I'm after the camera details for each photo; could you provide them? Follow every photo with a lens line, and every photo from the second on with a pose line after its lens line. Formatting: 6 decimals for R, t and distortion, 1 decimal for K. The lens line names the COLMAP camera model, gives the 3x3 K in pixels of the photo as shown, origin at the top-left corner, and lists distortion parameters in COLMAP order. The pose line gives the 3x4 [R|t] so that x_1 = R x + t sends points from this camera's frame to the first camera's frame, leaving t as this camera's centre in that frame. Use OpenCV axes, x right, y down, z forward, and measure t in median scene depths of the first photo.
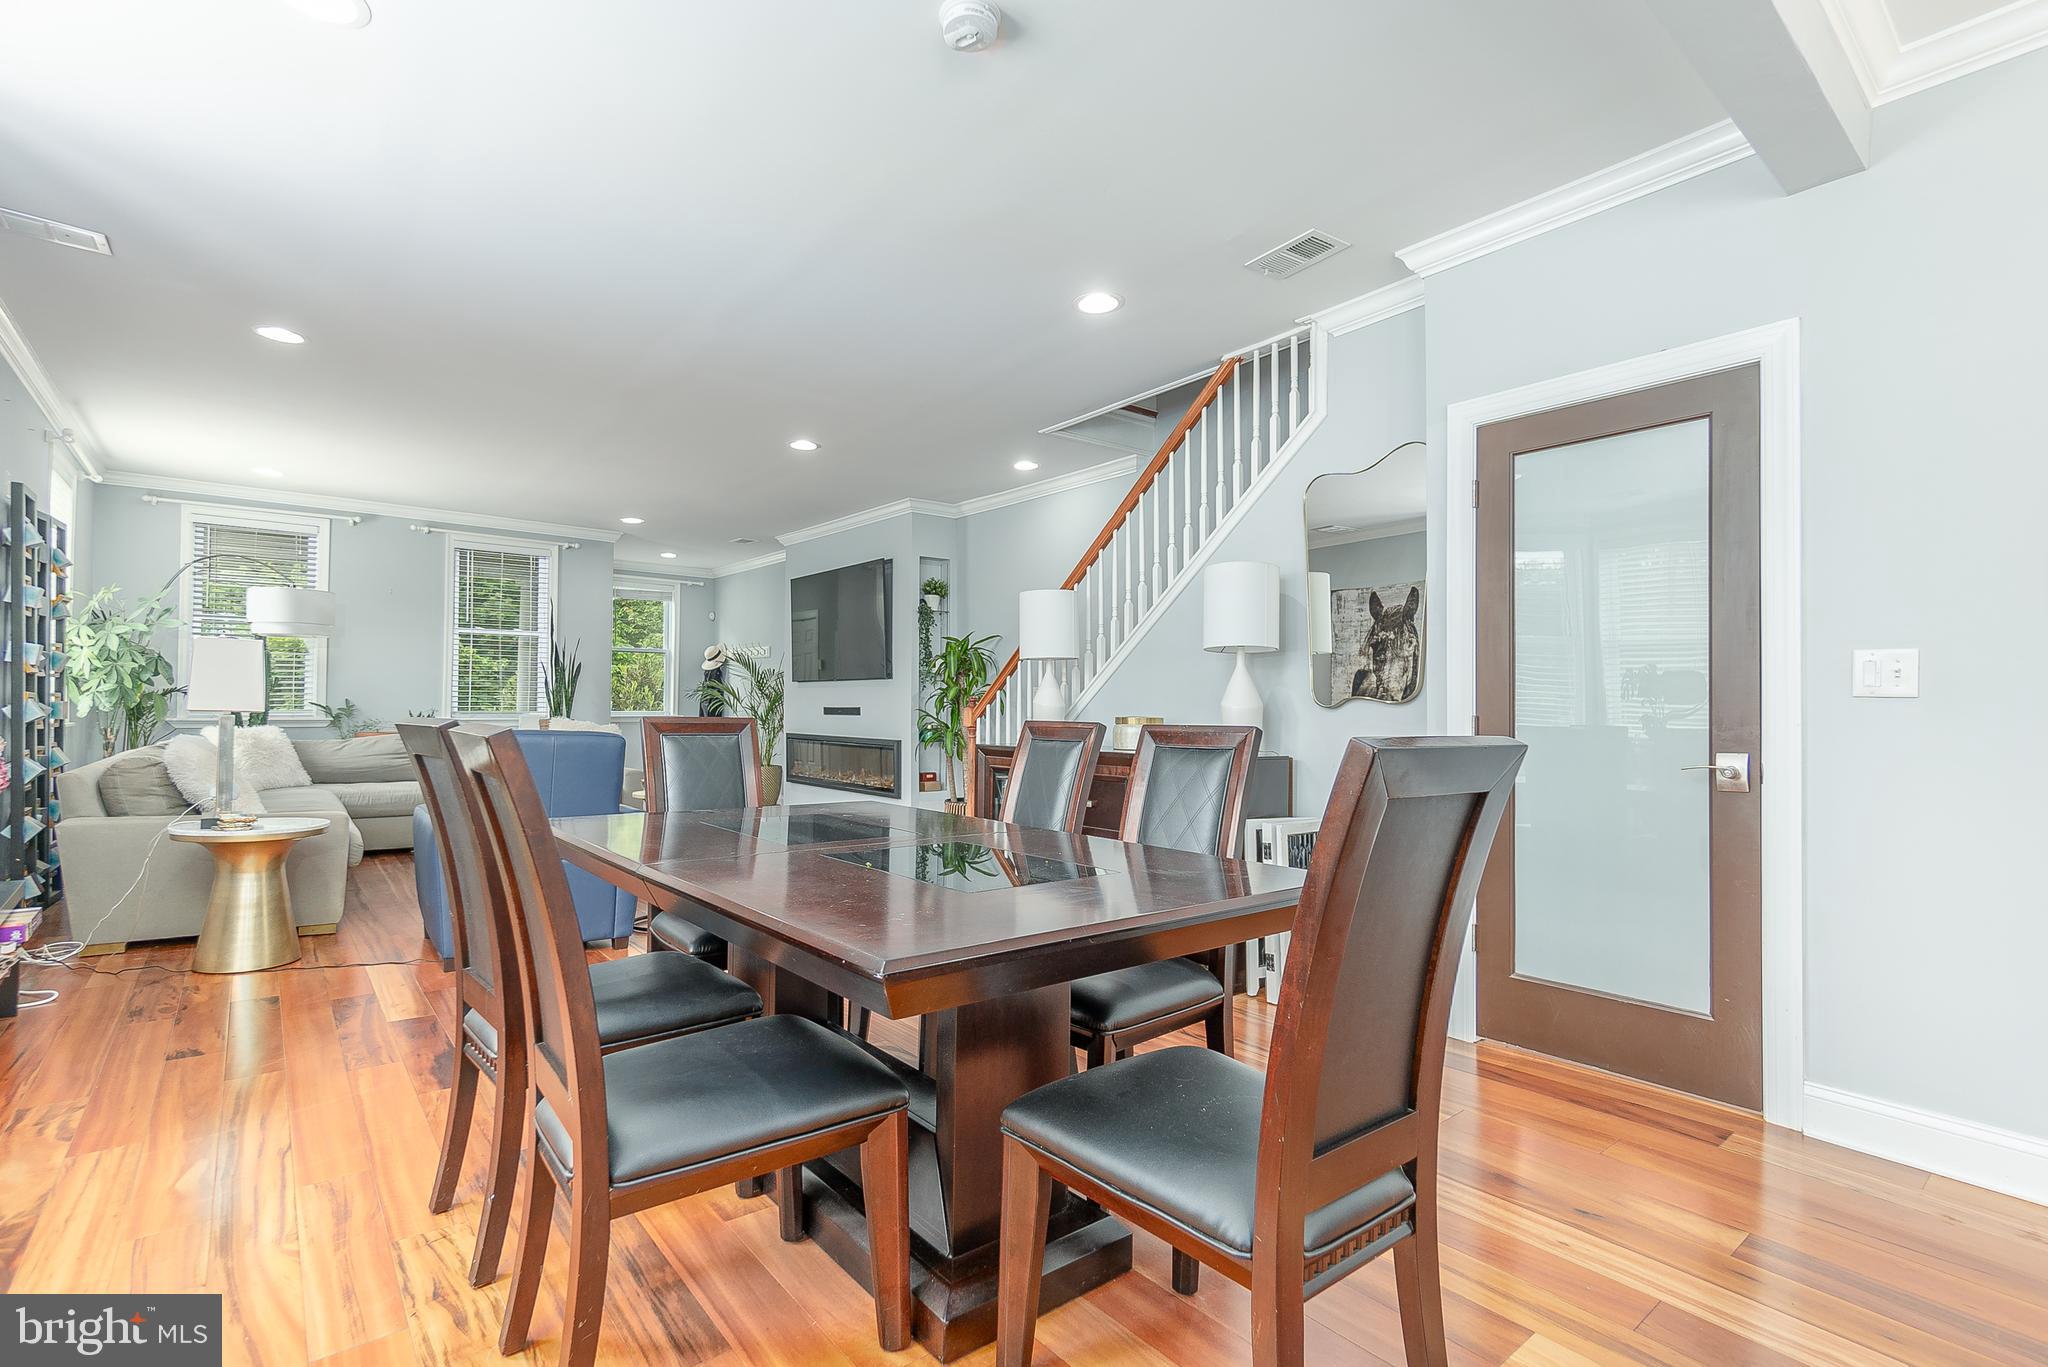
lens RADIAL K [[951.1, 0, 1017.1], [0, 951.1, 689.7], [0, 0, 1]] dist [-0.000564, 0.000209]
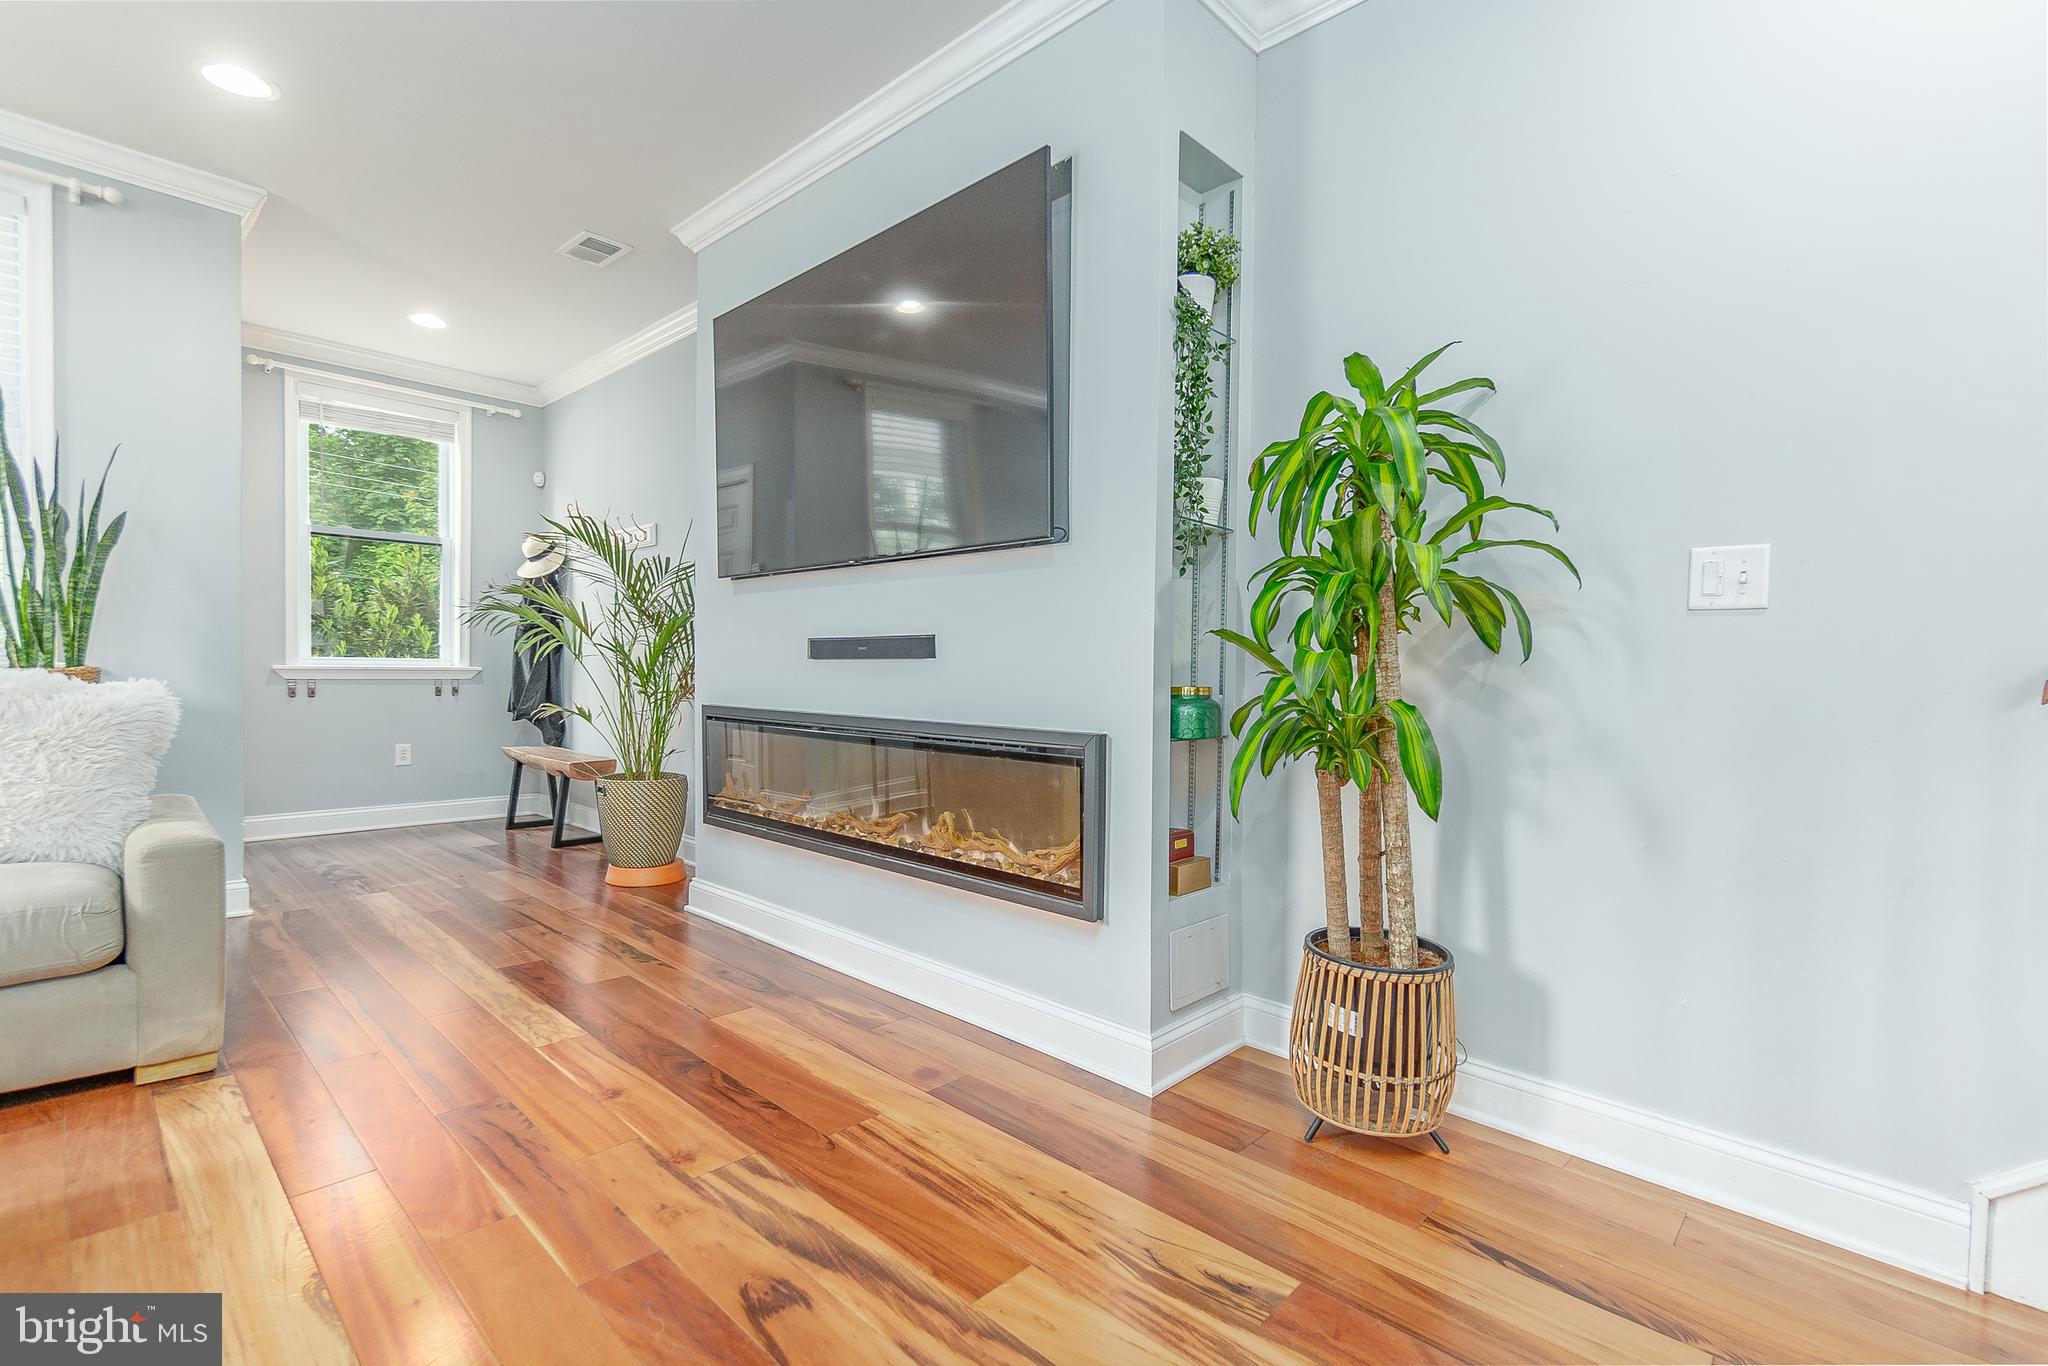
lens RADIAL K [[939.7, 0, 1015.8], [0, 939.7, 683.9], [0, 0, 1]] dist [0.004942, -0.000803]
pose [[0.992794, 0.003909, 0.119770, -0.202638], [-0.007833, 0.999447, 0.032312, 0.028371], [-0.119577, -0.033017, 0.992276, 0.748721]]
